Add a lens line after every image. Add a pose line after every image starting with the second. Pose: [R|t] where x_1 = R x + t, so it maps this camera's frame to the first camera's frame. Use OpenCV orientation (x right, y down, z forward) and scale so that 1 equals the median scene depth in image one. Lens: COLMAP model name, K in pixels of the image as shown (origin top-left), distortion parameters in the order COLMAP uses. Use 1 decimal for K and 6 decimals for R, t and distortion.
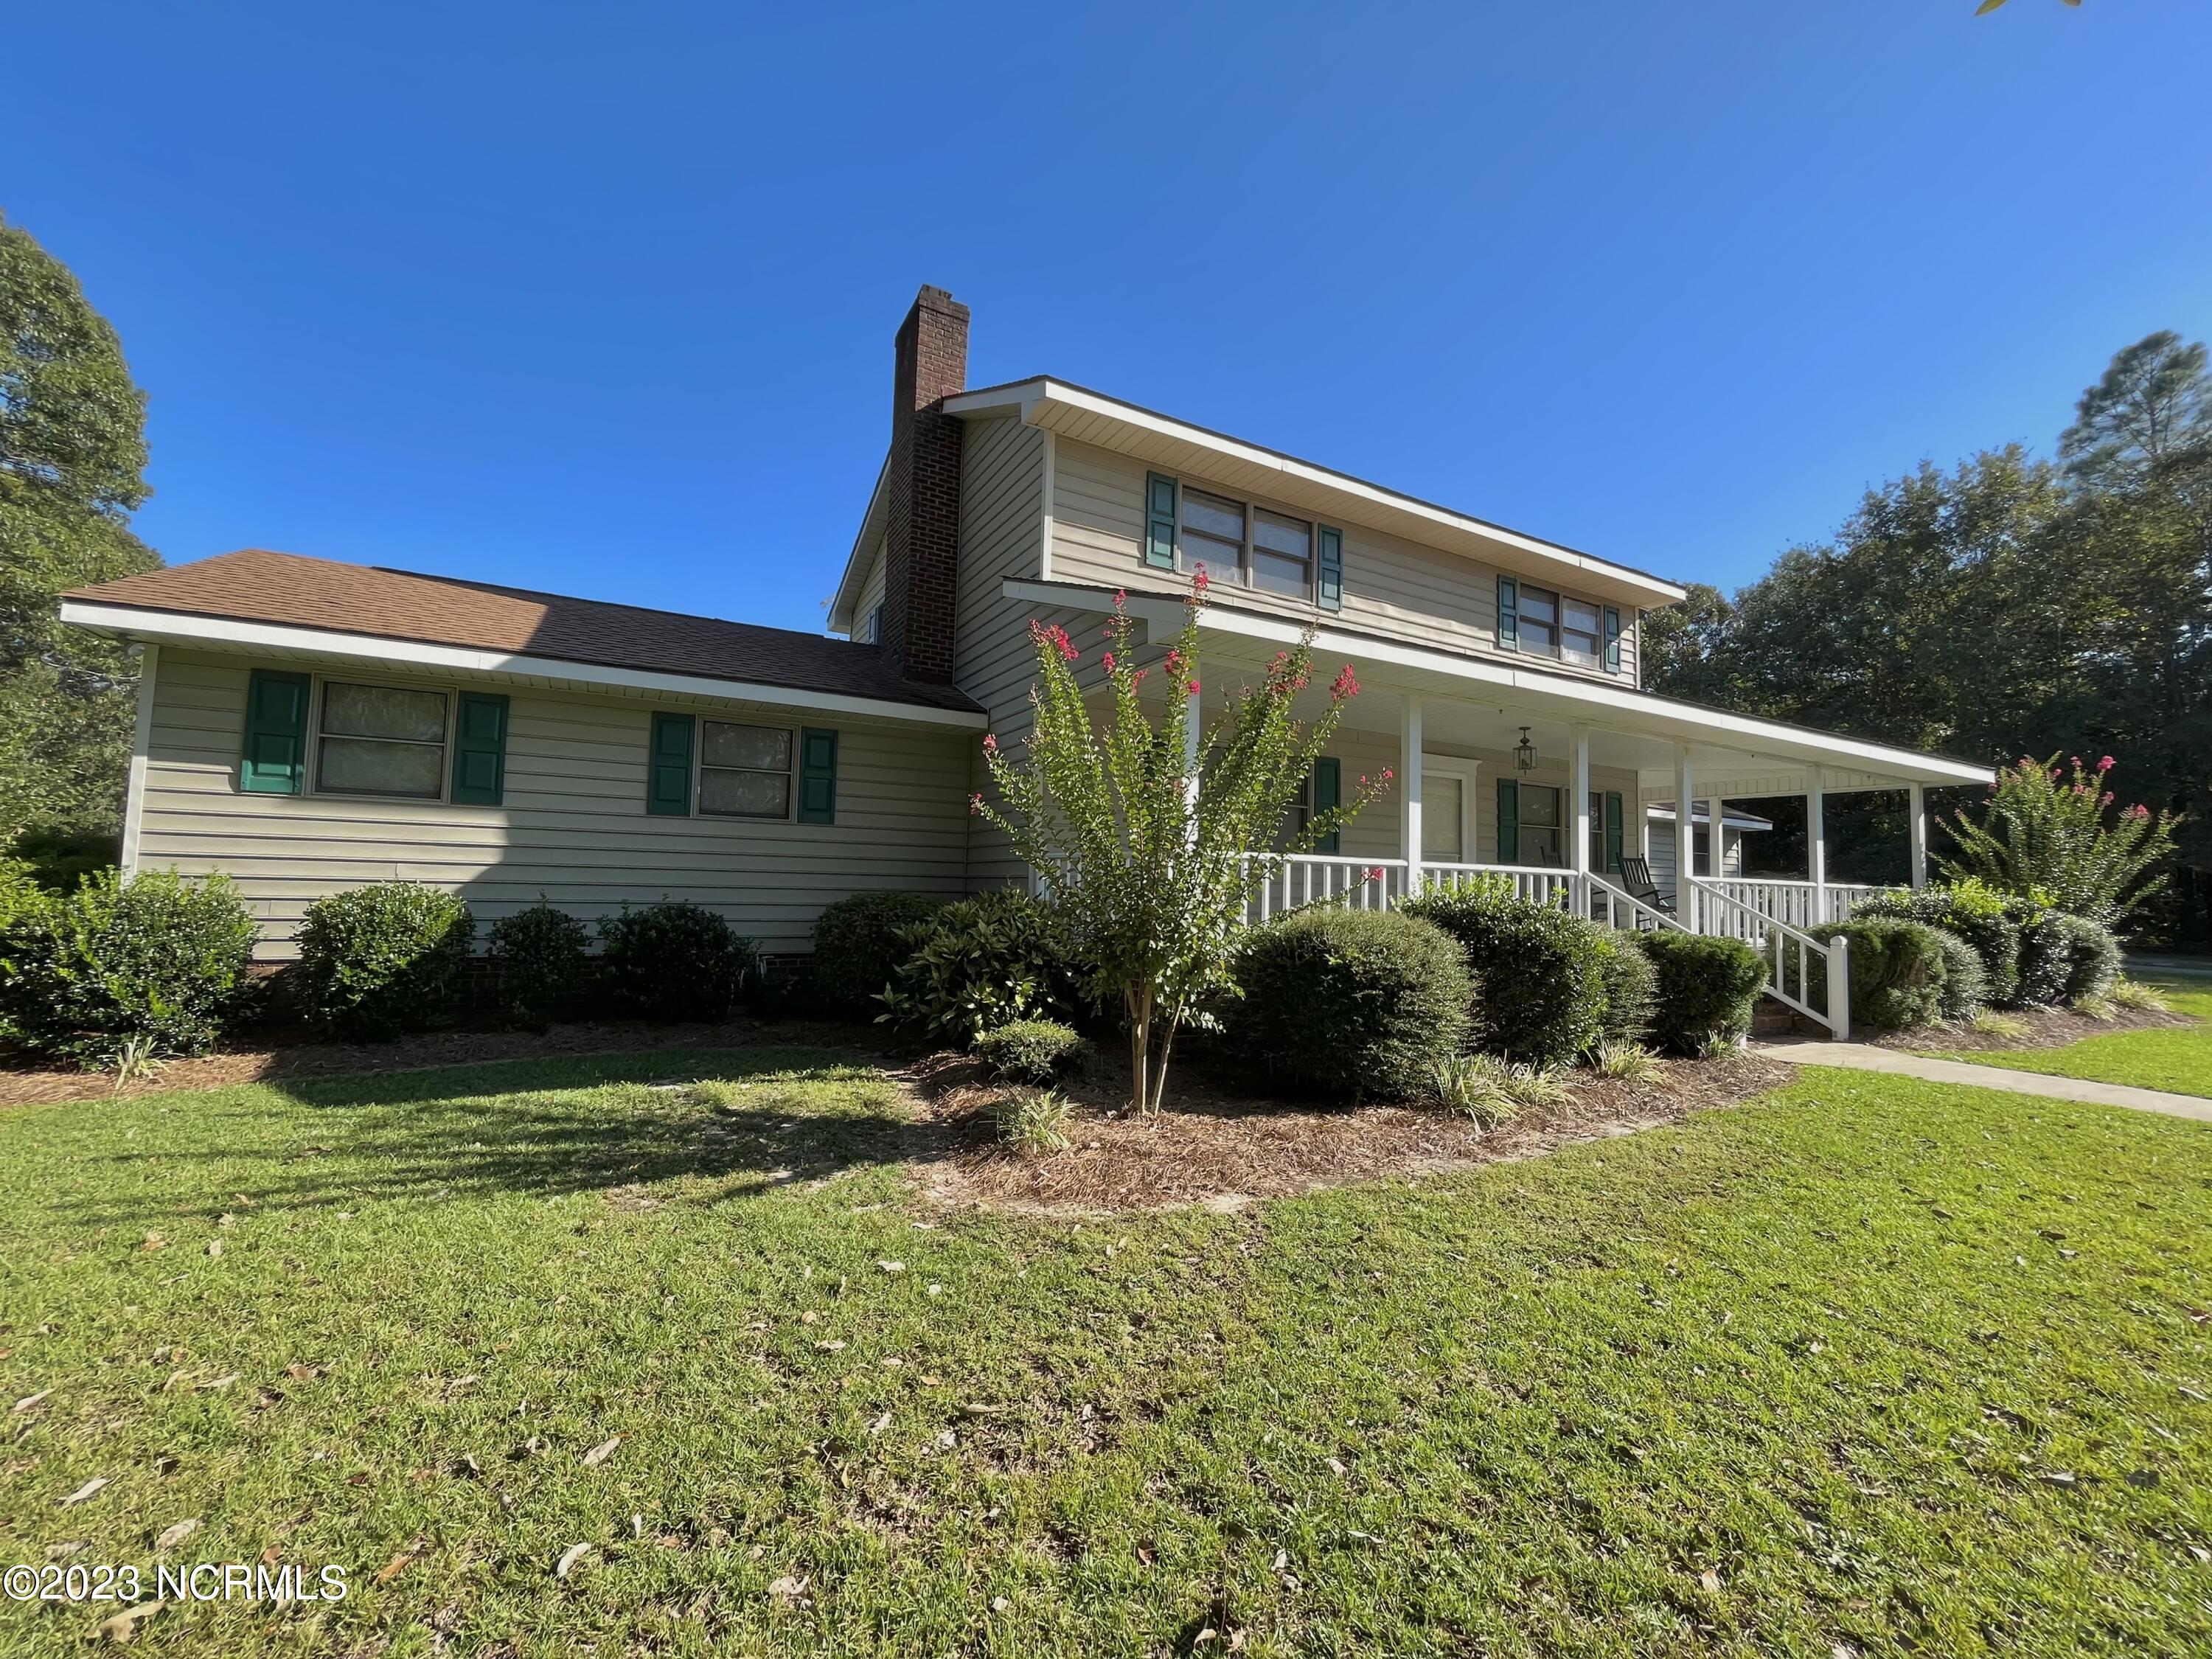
lens RADIAL K [[884.7, 0, 1106.0], [0, 884.7, 829.5], [0, 0, 1]] dist [-0.001814, -0.000254]
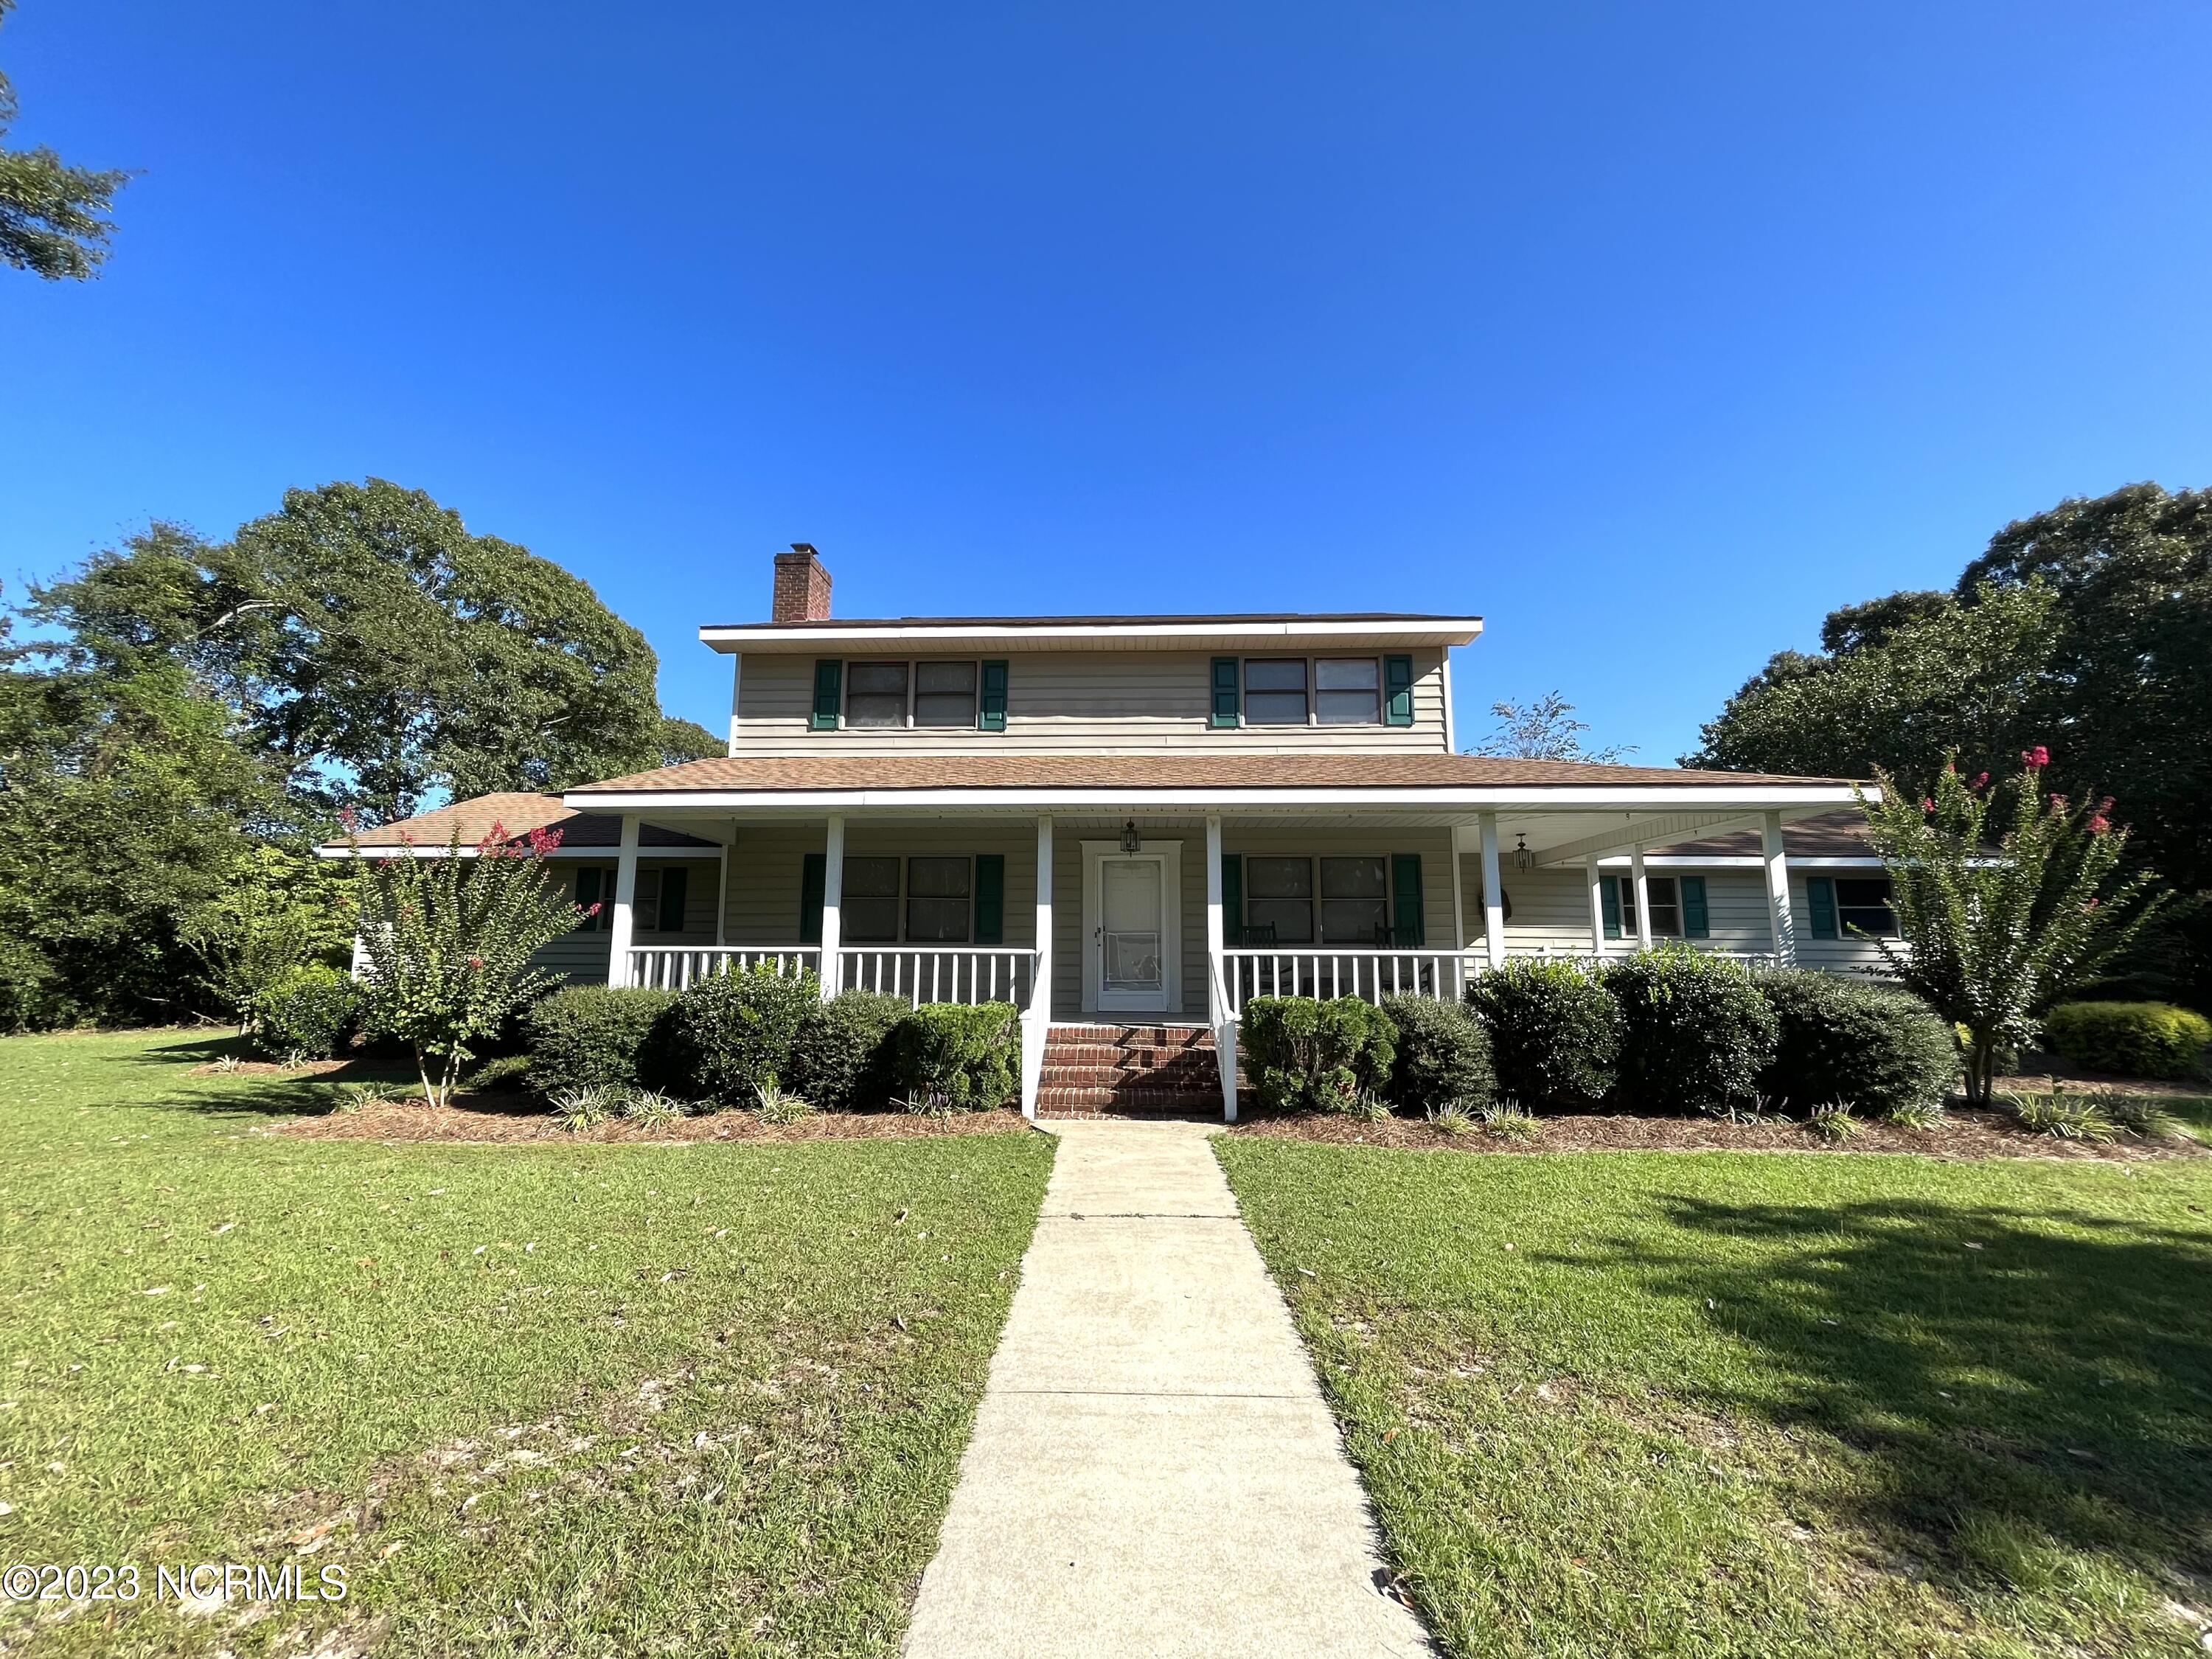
lens RADIAL K [[884.7, 0, 1106.0], [0, 884.7, 829.5], [0, 0, 1]] dist [-0.001814, -0.000254]
pose [[0.847119, -0.125103, -0.516468, 0.848635], [0.055425, 0.987393, -0.148265, 0.048820], [0.528506, 0.096972, 0.843373, 0.101591]]
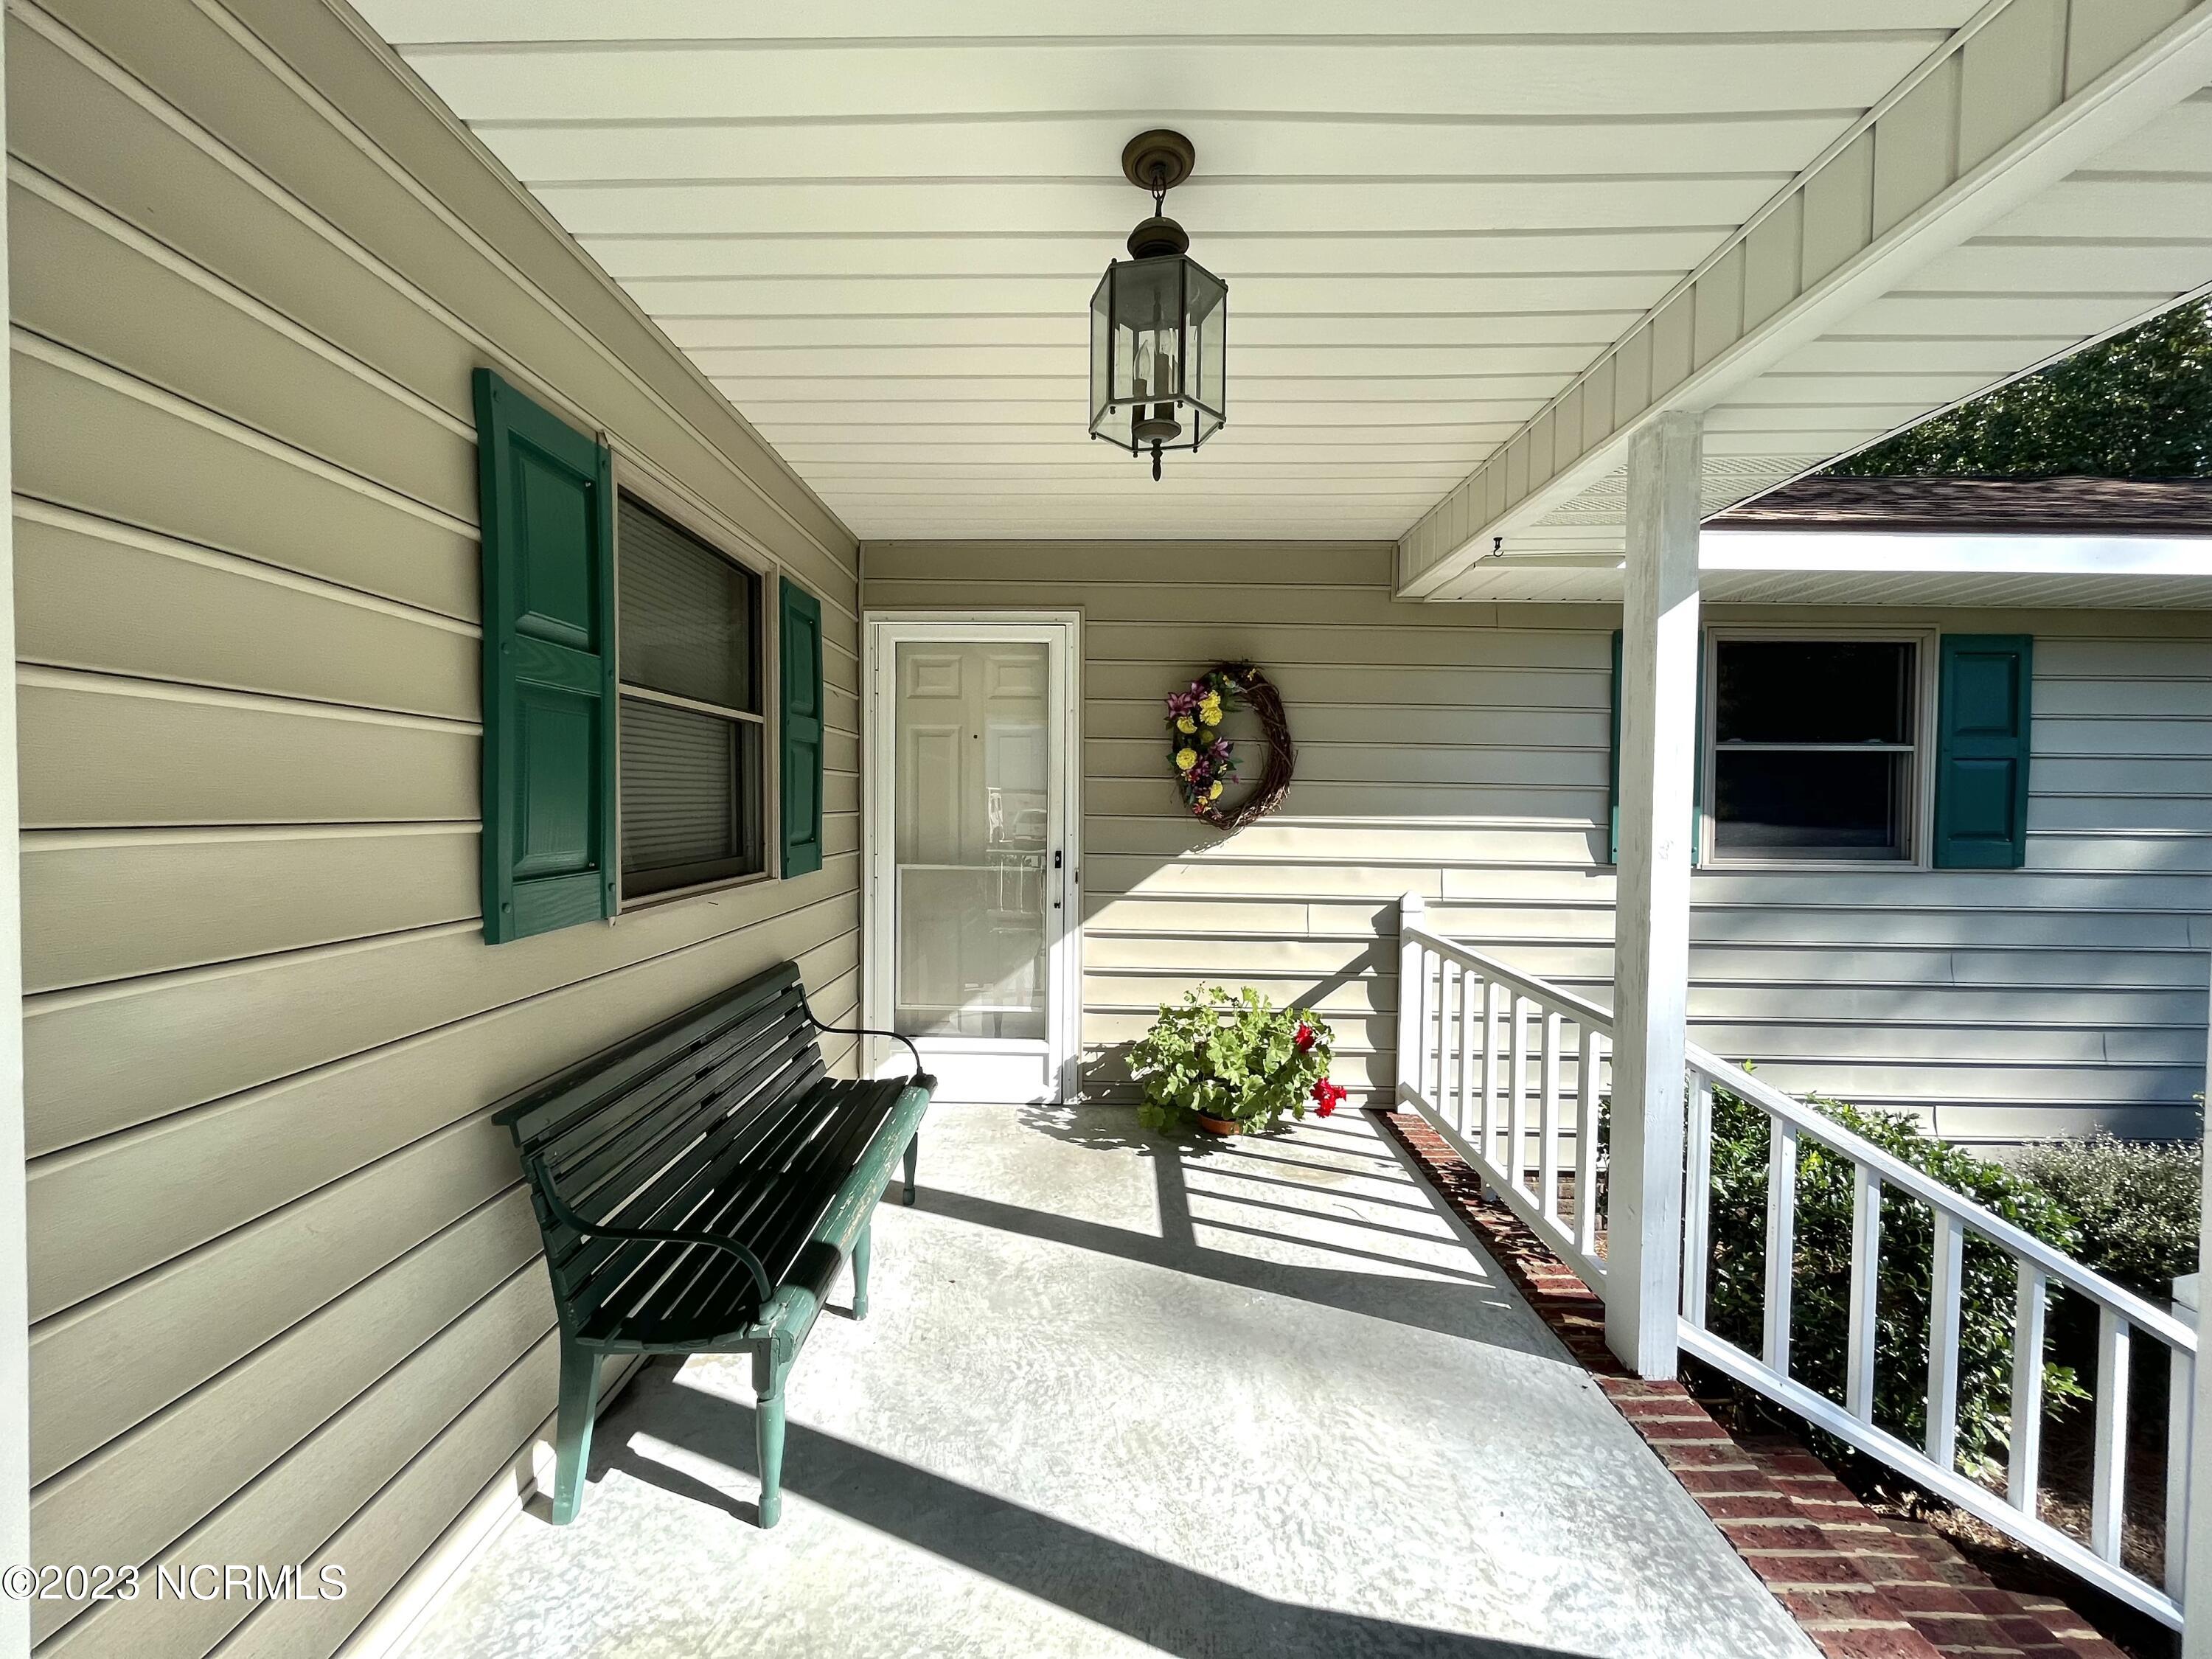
lens RADIAL K [[875.0, 0, 1081.2], [0, 875.0, 831.7], [0, 0, 1]] dist [0.001730, 0.000055]
pose [[0.863917, -0.030194, -0.502728, 0.771458], [0.050809, 0.998334, 0.027353, 0.021943], [0.501064, -0.049174, 0.864012, 1.119631]]
